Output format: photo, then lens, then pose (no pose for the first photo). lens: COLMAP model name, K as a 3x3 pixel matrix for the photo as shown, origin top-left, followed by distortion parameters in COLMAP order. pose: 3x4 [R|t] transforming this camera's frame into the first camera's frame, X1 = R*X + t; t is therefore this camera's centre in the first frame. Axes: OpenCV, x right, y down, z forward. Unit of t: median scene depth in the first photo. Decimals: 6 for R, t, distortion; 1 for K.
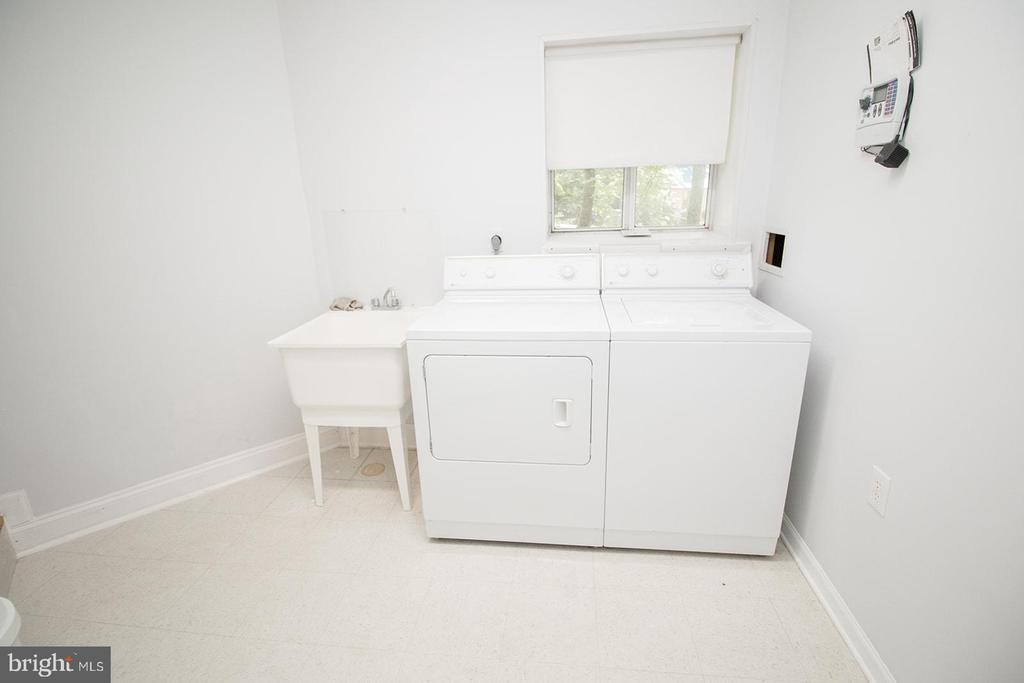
lens RADIAL K [[471.3, 0, 512.0], [0, 471.3, 341.5], [0, 0, 1]] dist [0.003446, -0.013316]
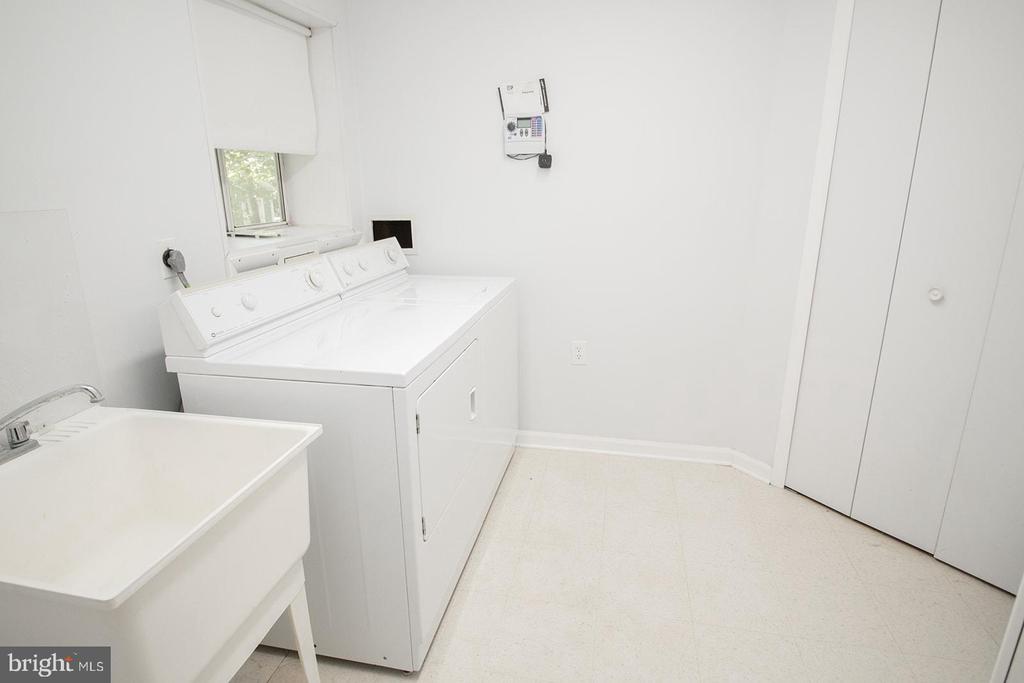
lens RADIAL K [[552.0, 0, 512.0], [0, 552.0, 341.5], [0, 0, 1]] dist [0.002847, 0.000460]
pose [[0.088486, -0.251991, 0.963676, -1.232713], [0.301116, 0.928972, 0.215267, -0.246194], [-0.949473, 0.271131, 0.158080, 0.929778]]
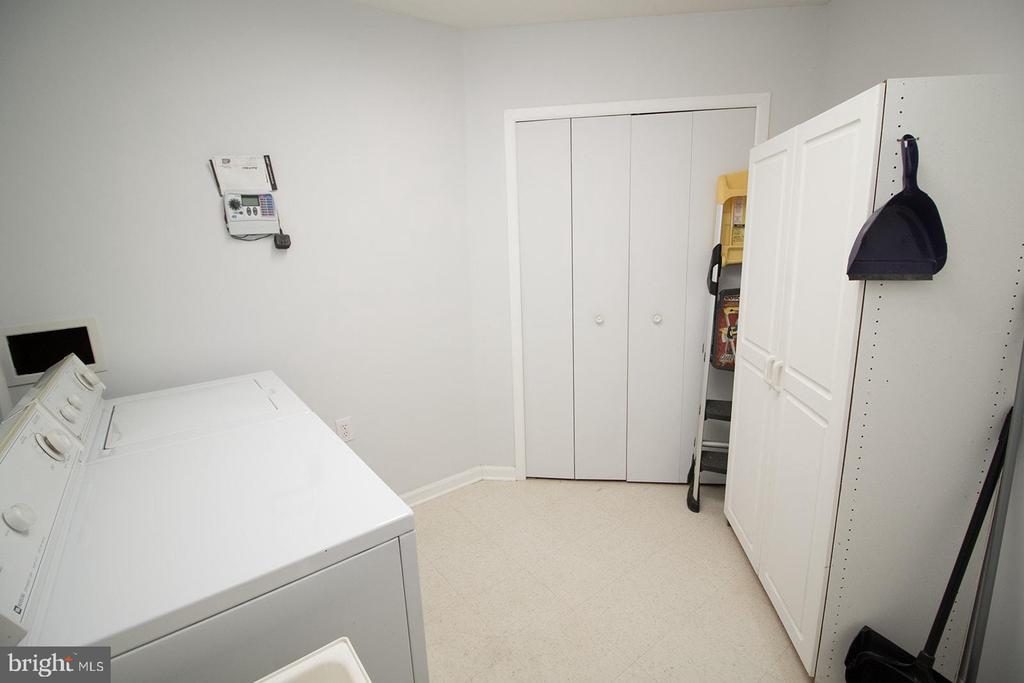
lens RADIAL K [[471.3, 0, 512.0], [0, 471.3, 341.5], [0, 0, 1]] dist [0.003446, -0.013316]
pose [[-0.694797, -0.101942, 0.711945, -0.850292], [0.268176, 0.881791, 0.387978, -0.486042], [-0.667337, 0.460492, -0.585327, 1.495055]]
